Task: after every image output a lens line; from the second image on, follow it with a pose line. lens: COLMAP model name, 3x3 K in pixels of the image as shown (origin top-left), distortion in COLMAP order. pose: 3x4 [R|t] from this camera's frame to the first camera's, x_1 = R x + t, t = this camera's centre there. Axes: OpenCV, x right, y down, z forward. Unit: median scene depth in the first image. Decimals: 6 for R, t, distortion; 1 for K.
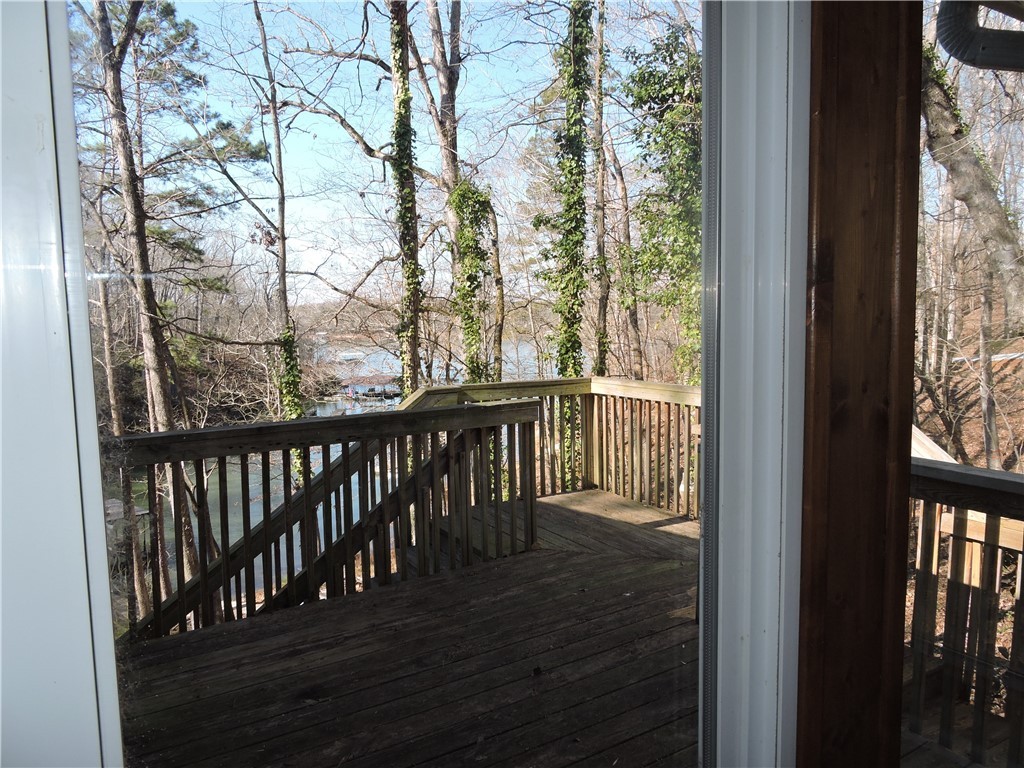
lens RADIAL K [[736.5, 0, 509.9], [0, 736.5, 386.5], [0, 0, 1]] dist [0.002689, -0.009182]
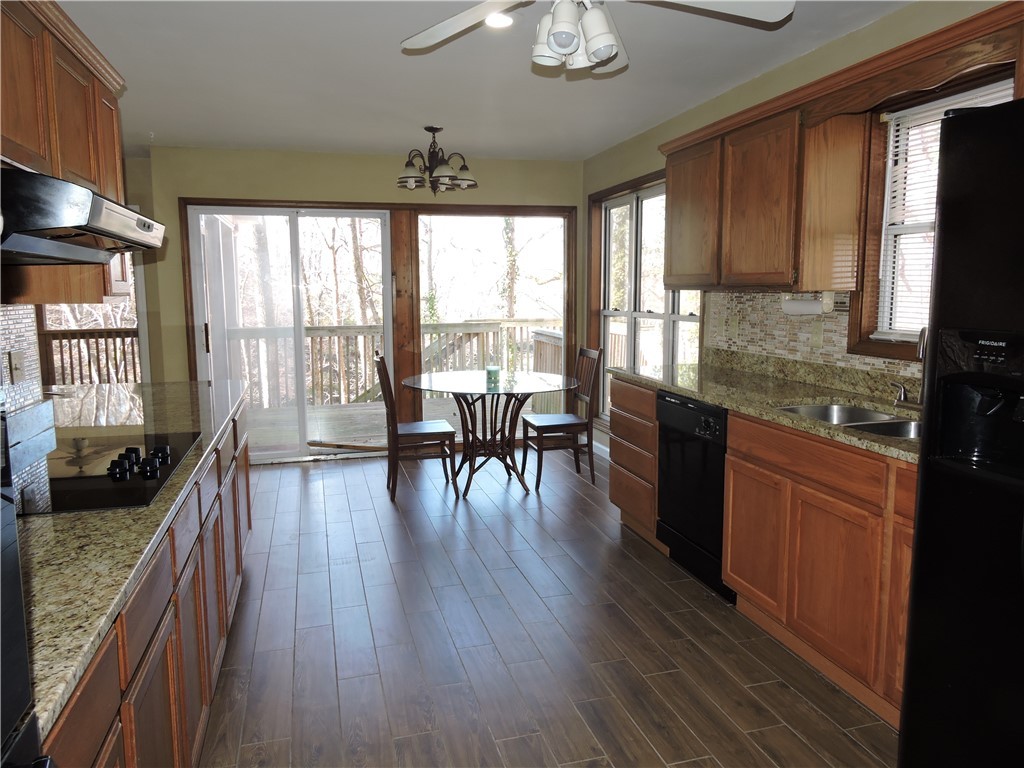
lens RADIAL K [[736.5, 0, 507.7], [0, 736.5, 381.4], [0, 0, 1]] dist [0.002689, -0.009182]
pose [[0.962464, 0.049191, -0.266915, 0.276949], [-0.039927, 0.998401, 0.040026, 0.045675], [0.268457, -0.027867, 0.962889, -0.451241]]
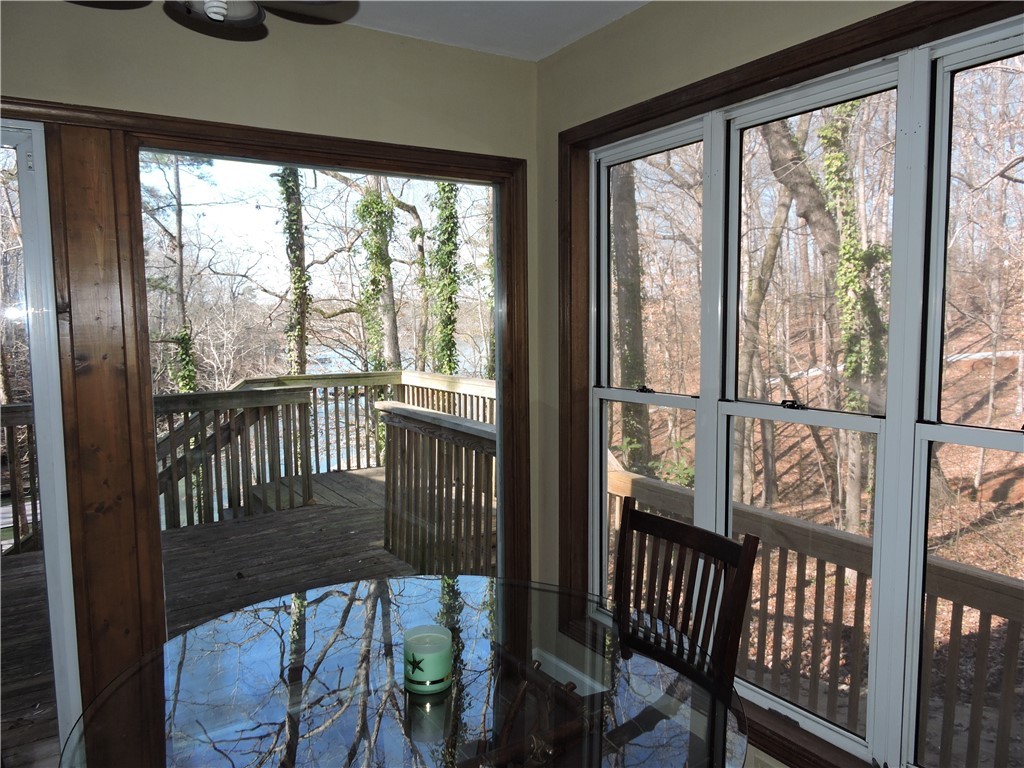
lens RADIAL K [[736.5, 0, 506.7], [0, 736.5, 382.4], [0, 0, 1]] dist [0.002689, -0.009182]
pose [[0.999432, 0.004620, 0.033380, 0.146752], [-0.004416, 0.999971, -0.006166, 0.008205], [-0.033407, 0.006015, 0.999424, -0.122213]]
